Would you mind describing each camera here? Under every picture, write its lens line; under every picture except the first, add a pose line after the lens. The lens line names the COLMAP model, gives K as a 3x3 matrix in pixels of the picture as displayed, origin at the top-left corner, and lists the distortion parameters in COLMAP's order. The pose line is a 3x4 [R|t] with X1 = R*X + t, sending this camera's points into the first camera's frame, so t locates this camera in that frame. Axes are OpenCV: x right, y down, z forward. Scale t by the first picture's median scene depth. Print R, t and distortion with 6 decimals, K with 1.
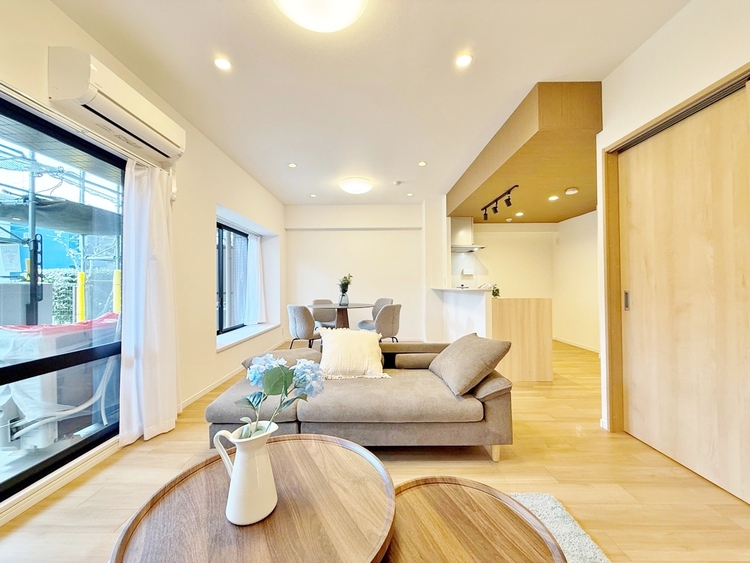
lens RADIAL K [[298.7, 0, 371.9], [0, 298.7, 280.8], [0, 0, 1]] dist [-0.001268, 0.000769]
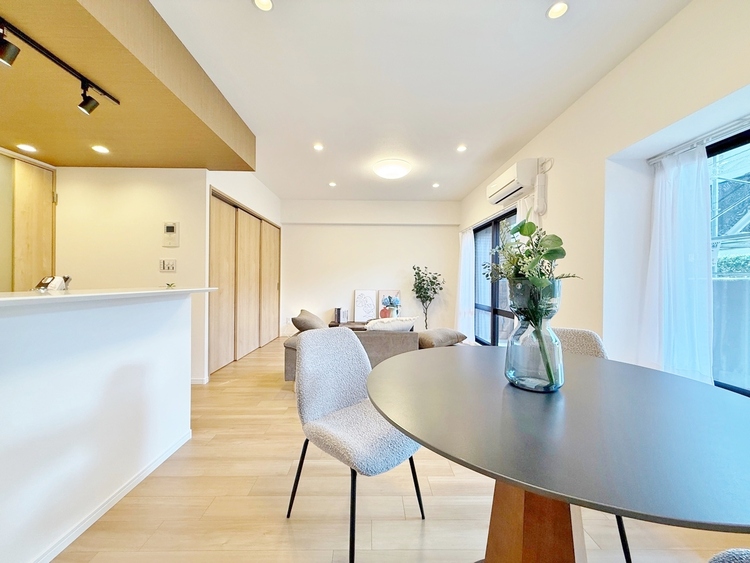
lens RADIAL K [[298.7, 0, 373.2], [0, 298.7, 281.0], [0, 0, 1]] dist [-0.001268, 0.000769]
pose [[-0.999740, -0.000528, -0.022785, 0.029058], [-0.000235, 0.999918, -0.012842, 0.033889], [0.022790, -0.012833, -0.999658, 2.375342]]
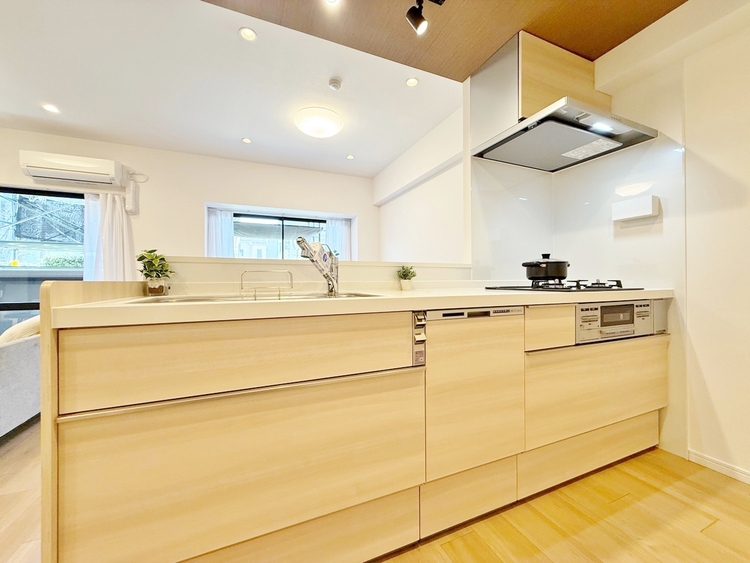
lens RADIAL K [[298.7, 0, 372.9], [0, 298.7, 279.5], [0, 0, 1]] dist [-0.001268, 0.000769]
pose [[0.395979, 0.000887, -0.918259, 1.257177], [0.014242, 0.999873, 0.007107, 0.083882], [0.918149, -0.015892, 0.395916, 1.634672]]
